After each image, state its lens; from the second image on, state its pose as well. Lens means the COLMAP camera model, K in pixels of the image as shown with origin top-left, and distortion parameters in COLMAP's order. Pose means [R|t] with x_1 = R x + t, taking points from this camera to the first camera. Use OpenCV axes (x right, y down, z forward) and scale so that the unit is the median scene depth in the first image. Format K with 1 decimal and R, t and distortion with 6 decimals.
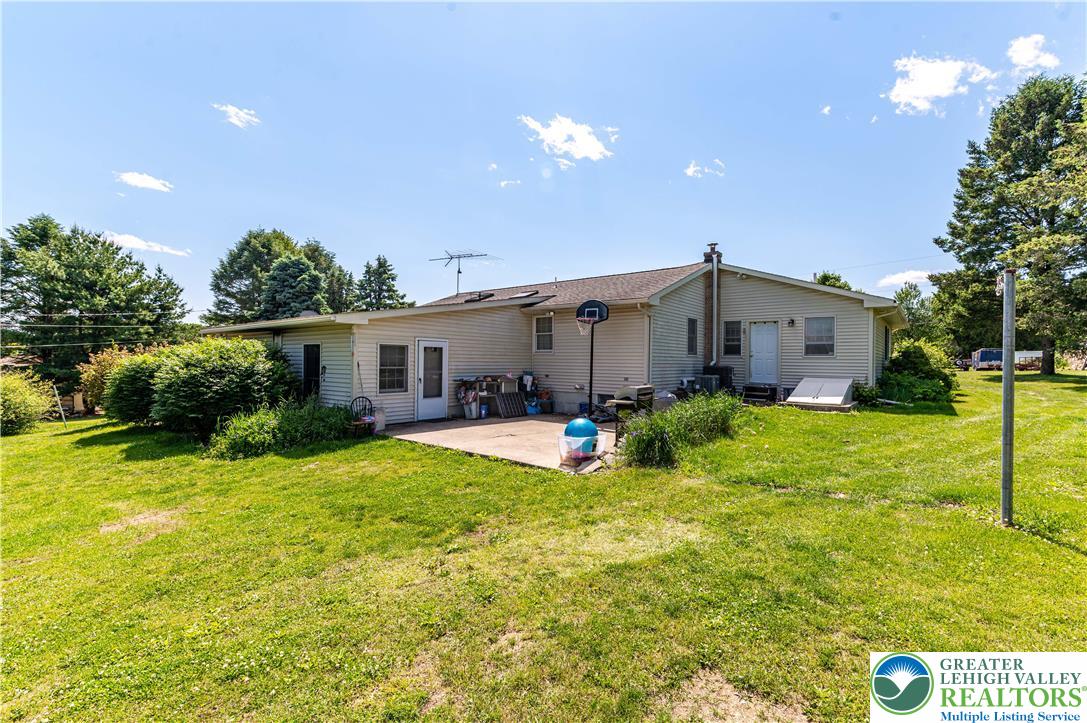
lens RADIAL K [[467.2, 0, 543.1], [0, 467.2, 361.2], [0, 0, 1]] dist [0.000771, -0.000104]
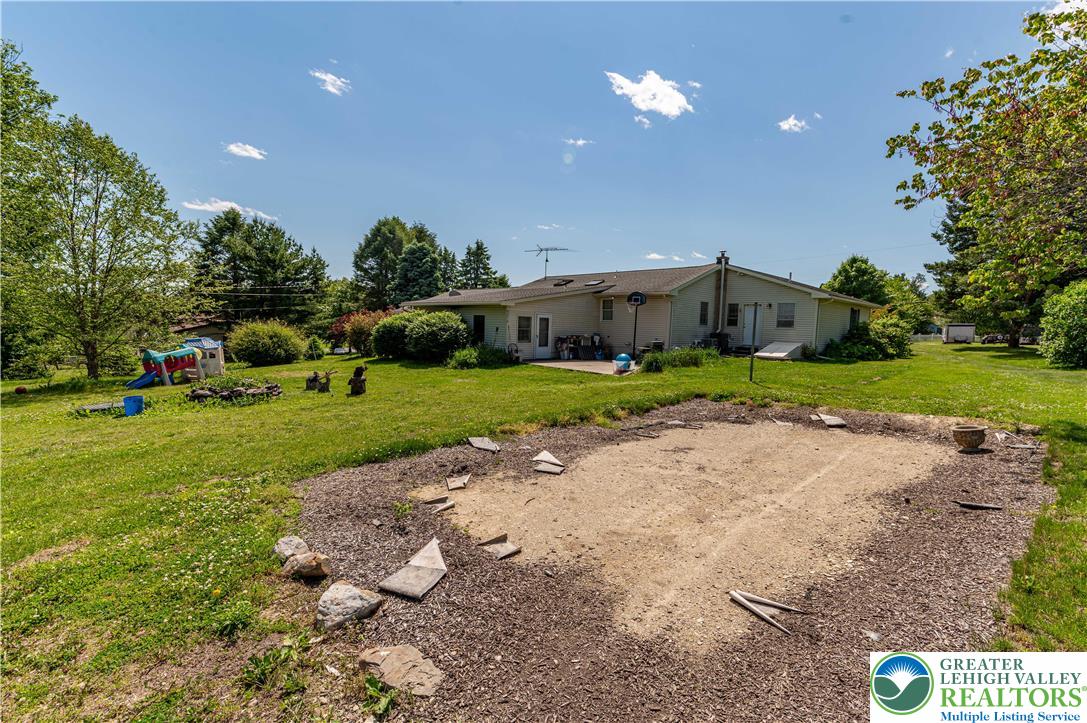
lens RADIAL K [[467.2, 0, 552.8], [0, 467.2, 363.0], [0, 0, 1]] dist [0.000771, -0.000104]
pose [[0.993582, 0.031702, -0.108580, -0.004583], [-0.023032, 0.996513, 0.080192, -0.001942], [0.110744, -0.077176, 0.990848, -0.573782]]
